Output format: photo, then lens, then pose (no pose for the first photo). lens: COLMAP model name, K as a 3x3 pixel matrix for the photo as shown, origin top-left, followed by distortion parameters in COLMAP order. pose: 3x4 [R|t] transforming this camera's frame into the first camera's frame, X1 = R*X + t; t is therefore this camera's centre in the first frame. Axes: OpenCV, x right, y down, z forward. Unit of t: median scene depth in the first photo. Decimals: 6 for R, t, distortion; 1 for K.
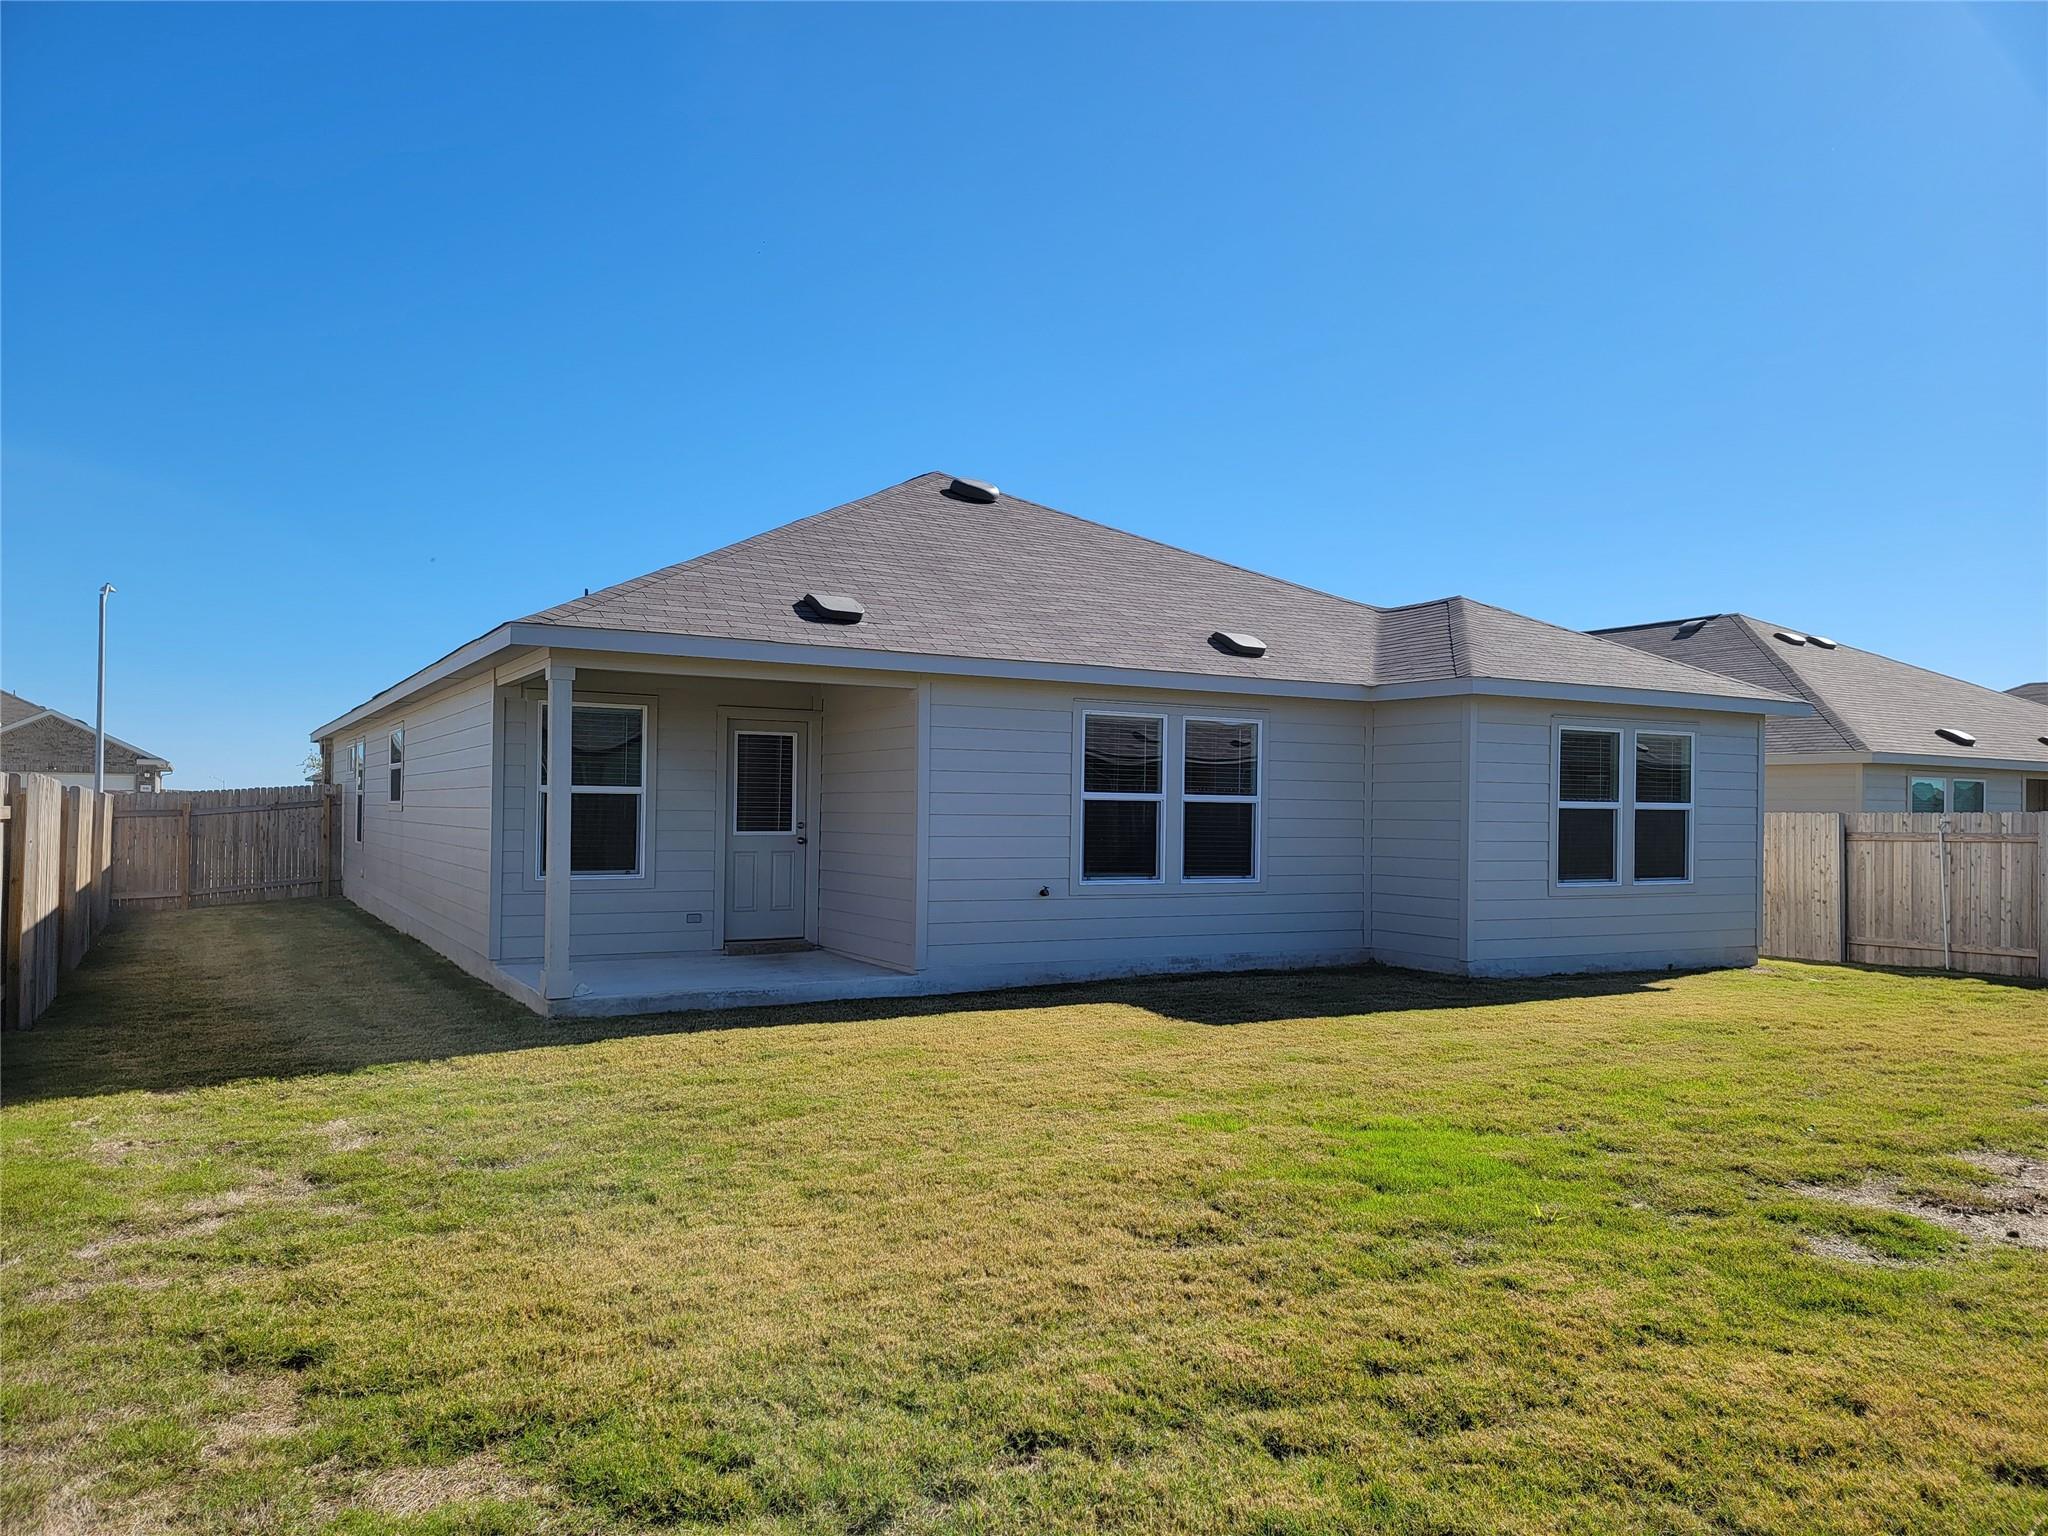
lens RADIAL K [[1422.3, 0, 1019.1], [0, 1422.3, 767.7], [0, 0, 1]] dist [0.073295, -0.038920]
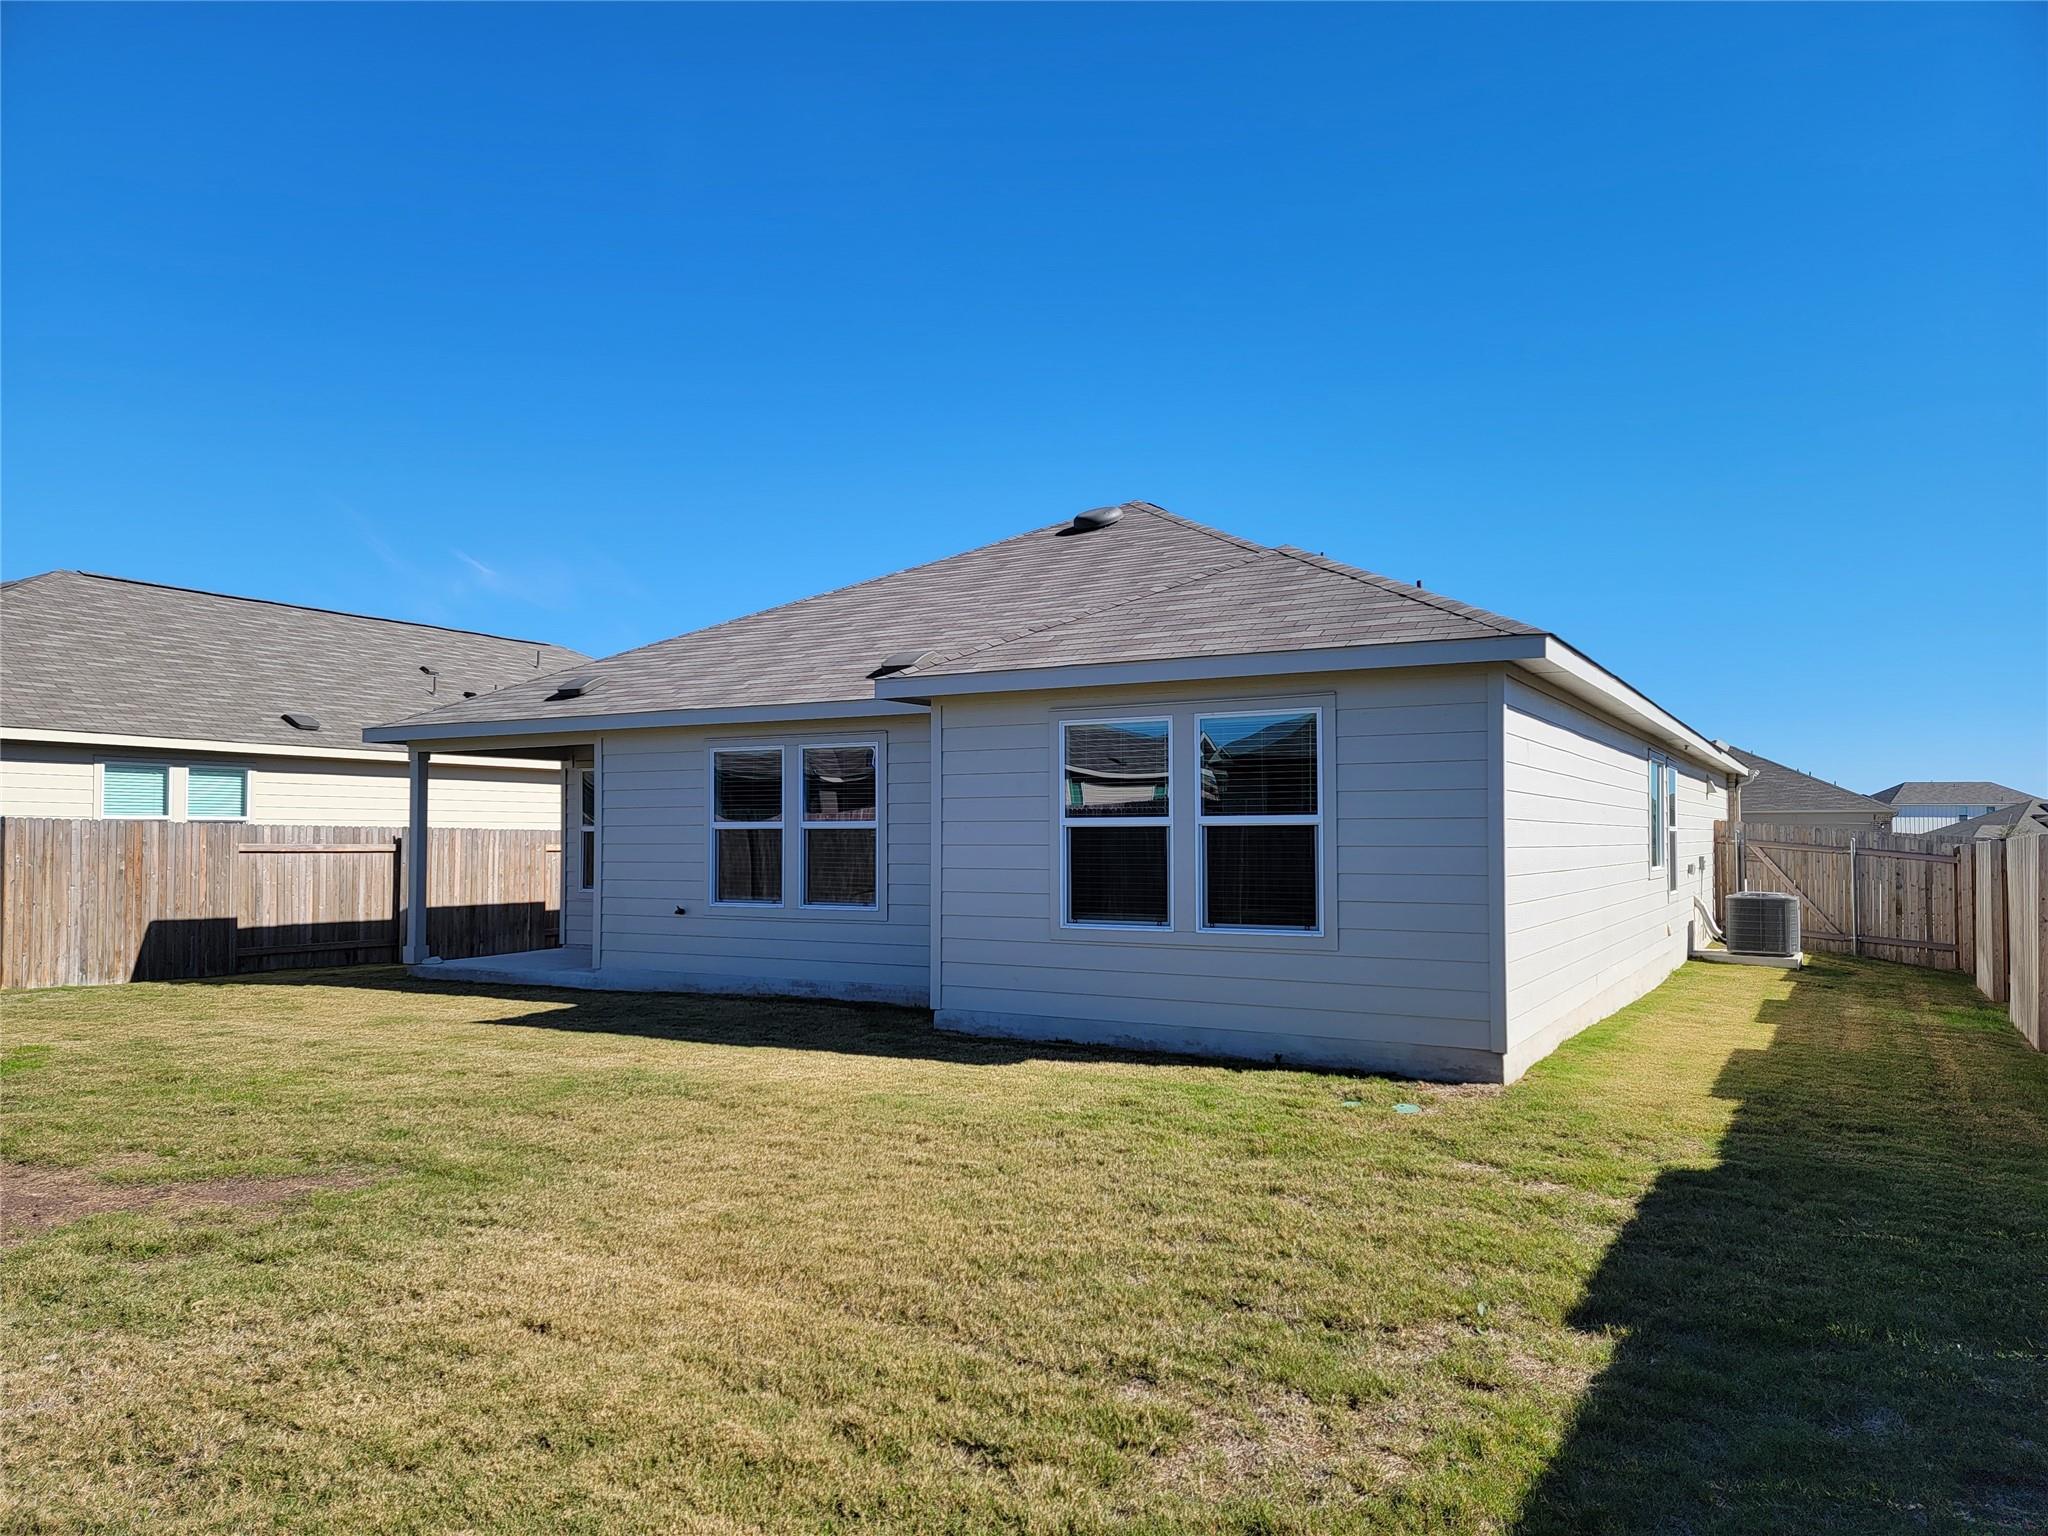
lens RADIAL K [[1422.3, 0, 1026.7], [0, 1422.3, 775.7], [0, 0, 1]] dist [0.073295, -0.038920]
pose [[0.508061, -0.052458, -0.859722, 1.040849], [0.028431, 0.998621, -0.044132, 0.034357], [0.860852, -0.002021, 0.508852, 0.595206]]
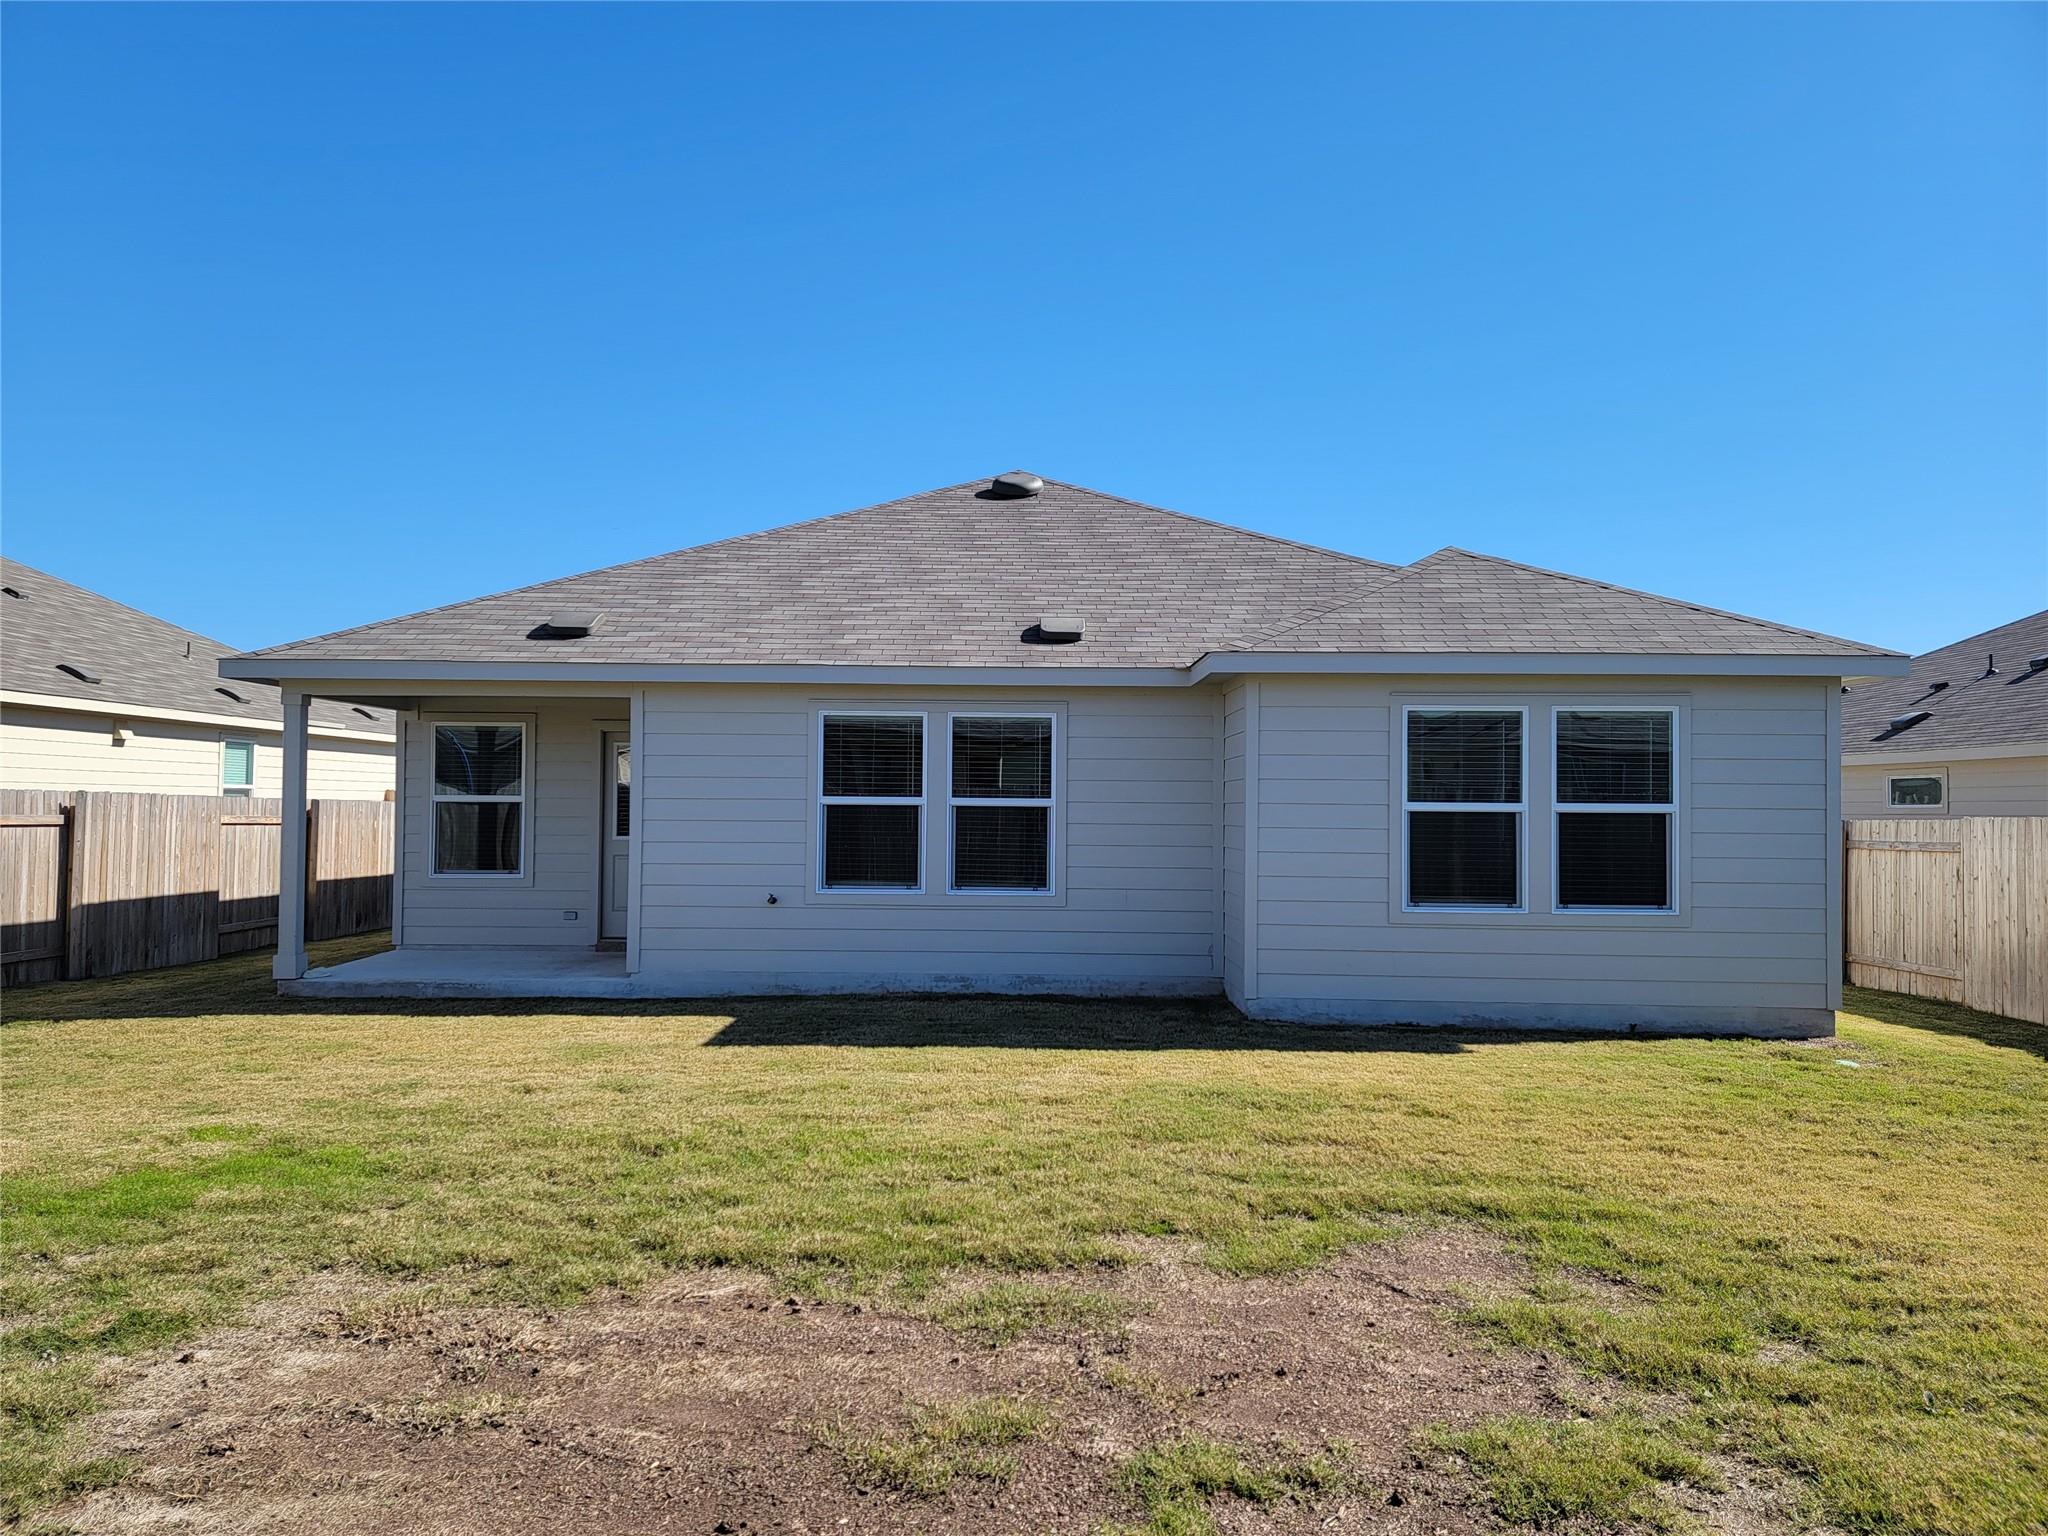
lens RADIAL K [[1422.3, 0, 1009.5], [0, 1422.3, 757.7], [0, 0, 1]] dist [0.073295, -0.038920]
pose [[0.863153, -0.024702, -0.504337, 0.588702], [0.014811, 0.999612, -0.023611, 0.014671], [0.504725, 0.012910, 0.863184, 0.219304]]
